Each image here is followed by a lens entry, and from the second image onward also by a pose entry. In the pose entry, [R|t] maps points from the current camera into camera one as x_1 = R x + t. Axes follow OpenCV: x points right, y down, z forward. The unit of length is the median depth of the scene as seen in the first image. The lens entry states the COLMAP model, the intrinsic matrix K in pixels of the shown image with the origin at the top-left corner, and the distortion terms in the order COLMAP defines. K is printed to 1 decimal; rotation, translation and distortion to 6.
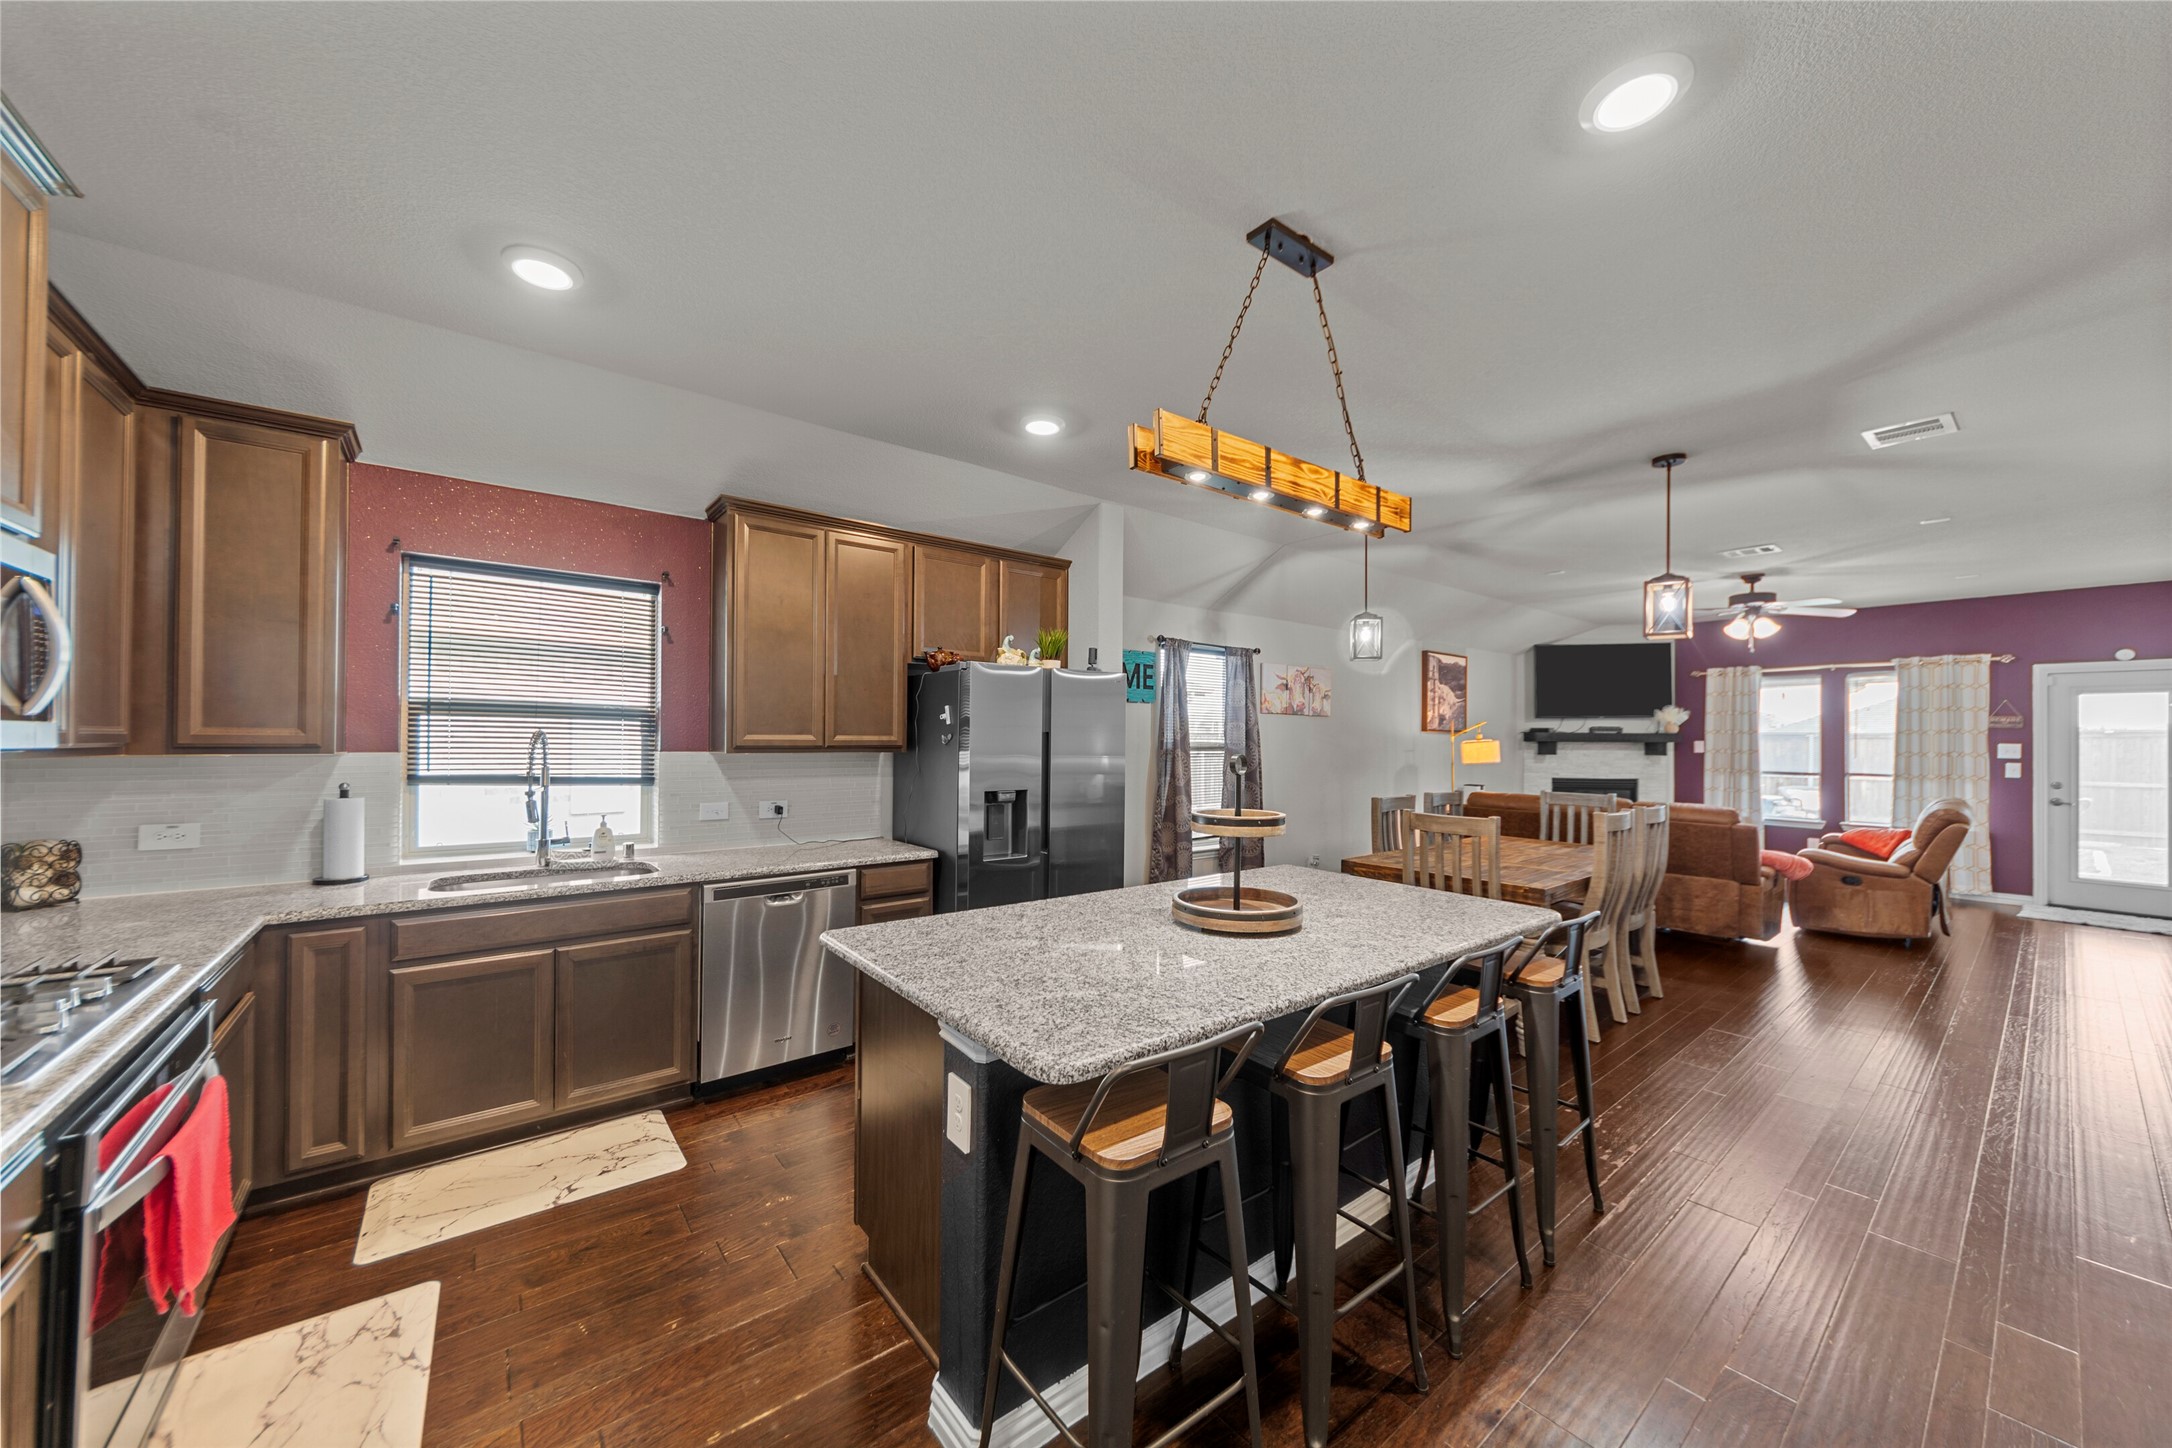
lens RADIAL K [[778.9, 0, 1102.4], [0, 778.9, 732.2], [0, 0, 1]] dist [-0.005033, 0.001274]
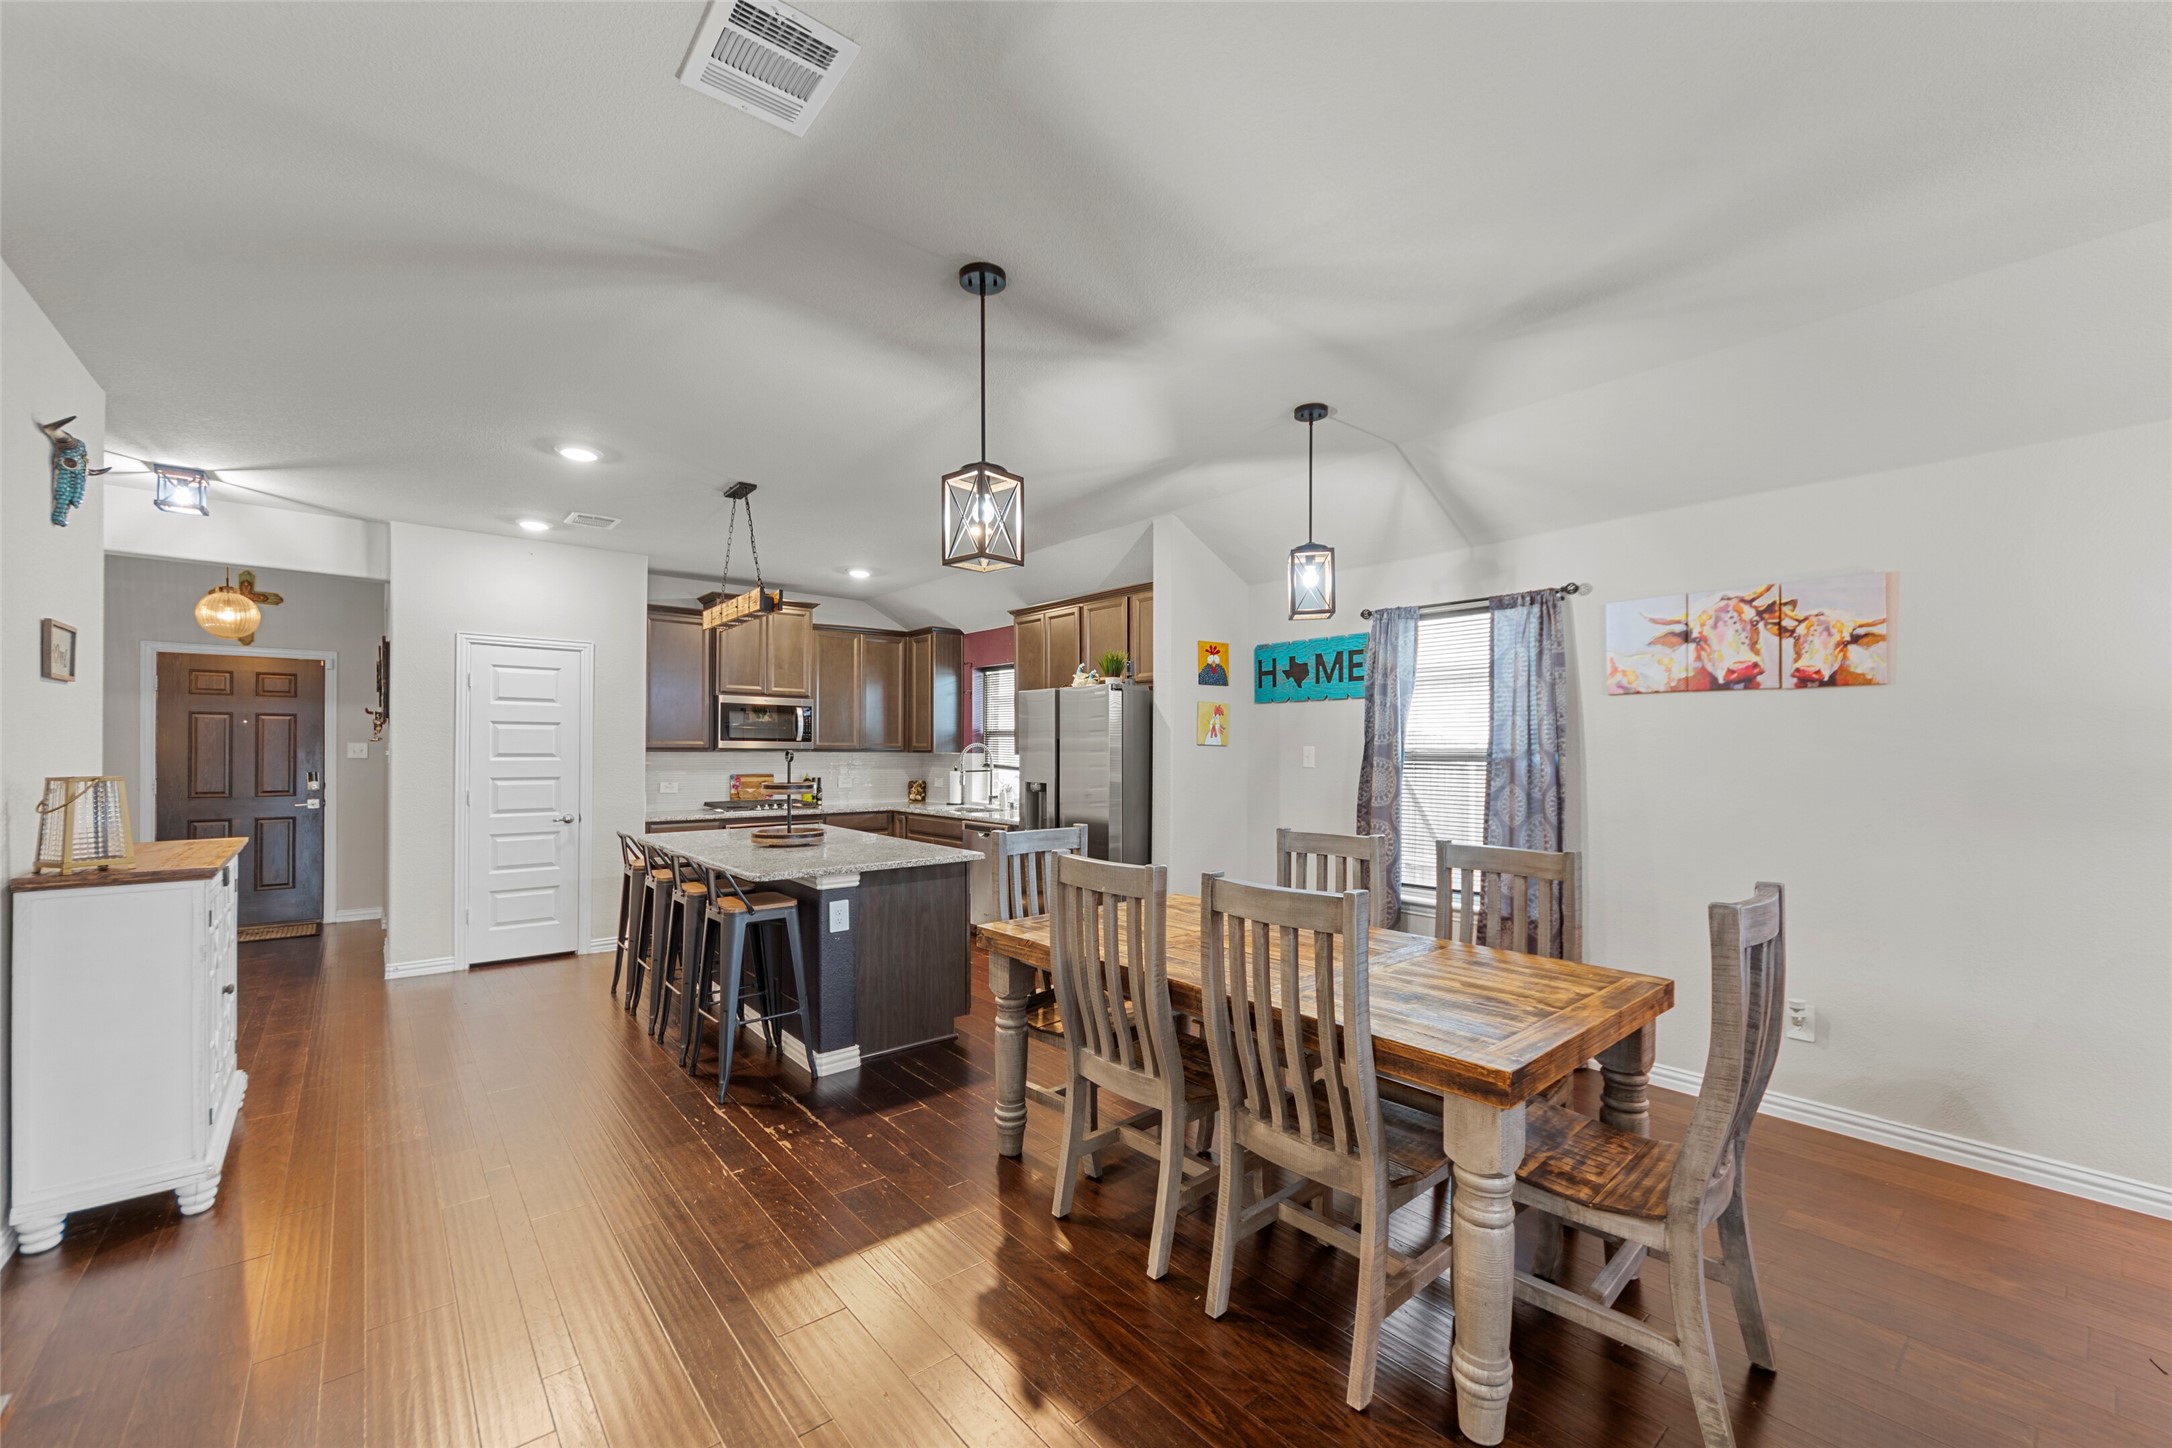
lens RADIAL K [[853.5, 0, 1080.3], [0, 853.5, 738.9], [0, 0, 1]] dist [0.001806, -0.000865]
pose [[0.015498, -0.021079, -0.999658, 0.717235], [0.005592, 0.999764, -0.020994, 0.016153], [0.999864, -0.005264, 0.015612, 0.544026]]
